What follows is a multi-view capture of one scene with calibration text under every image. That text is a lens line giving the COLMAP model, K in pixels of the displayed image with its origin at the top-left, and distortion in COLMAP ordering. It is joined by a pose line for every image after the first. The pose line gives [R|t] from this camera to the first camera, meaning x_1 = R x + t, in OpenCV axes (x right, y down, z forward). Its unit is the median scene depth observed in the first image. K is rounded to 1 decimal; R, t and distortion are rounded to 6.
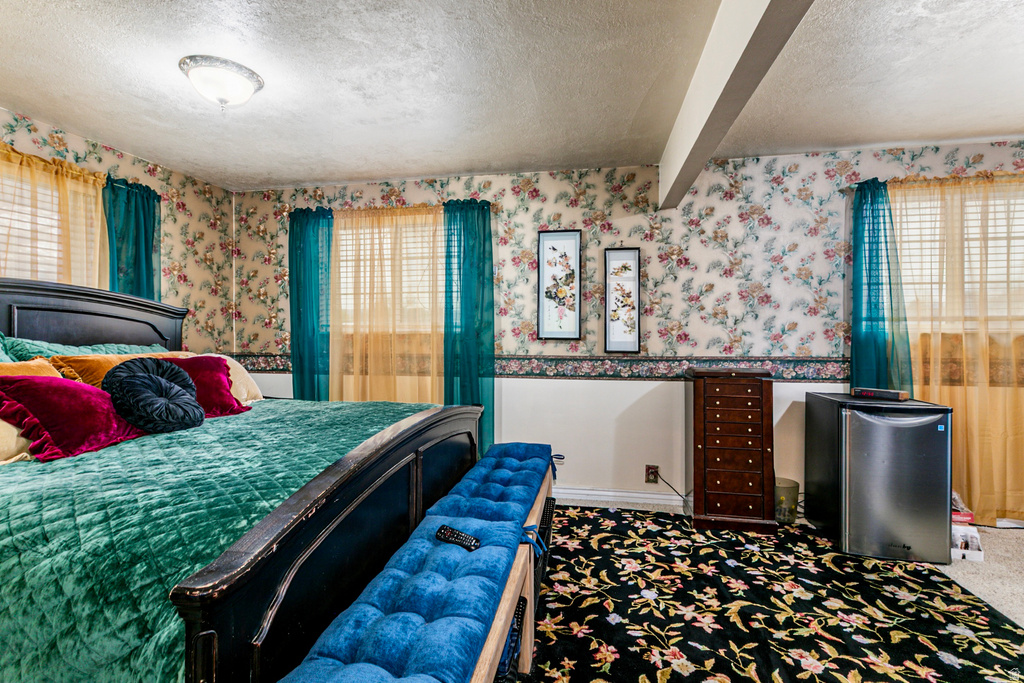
lens RADIAL K [[468.9, 0, 513.0], [0, 468.9, 332.2], [0, 0, 1]] dist [0.001519, -0.000866]
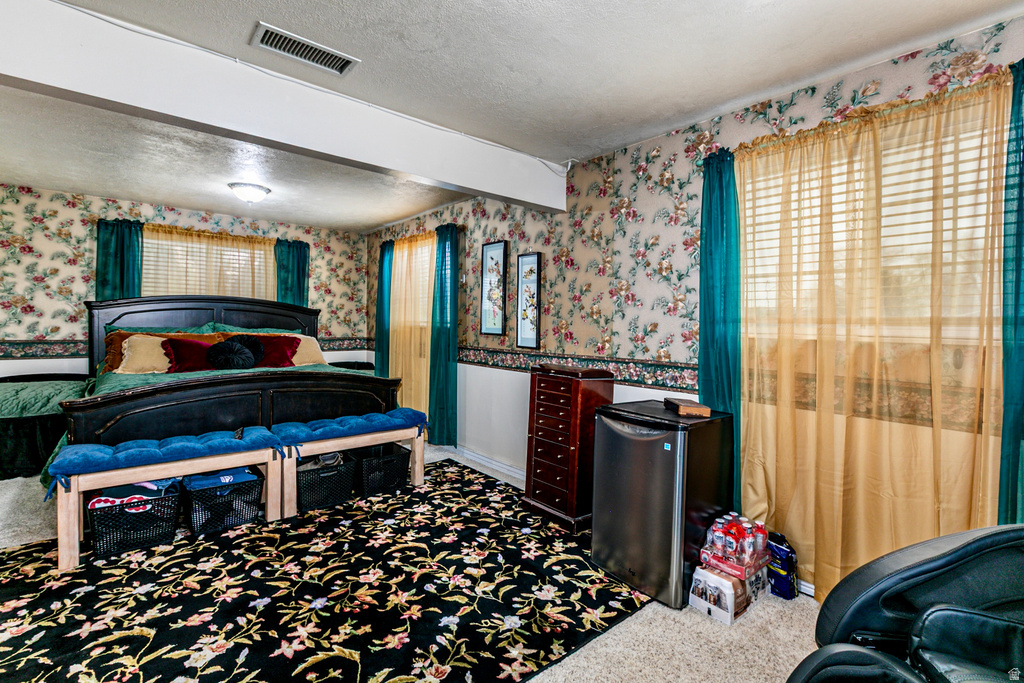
lens RADIAL K [[468.9, 0, 517.6], [0, 468.9, 338.1], [0, 0, 1]] dist [0.001519, -0.000866]
pose [[0.778391, 0.034844, -0.626812, 1.112141], [-0.024001, 0.999380, 0.025750, -0.009458], [0.627321, -0.005000, 0.778745, 0.145944]]
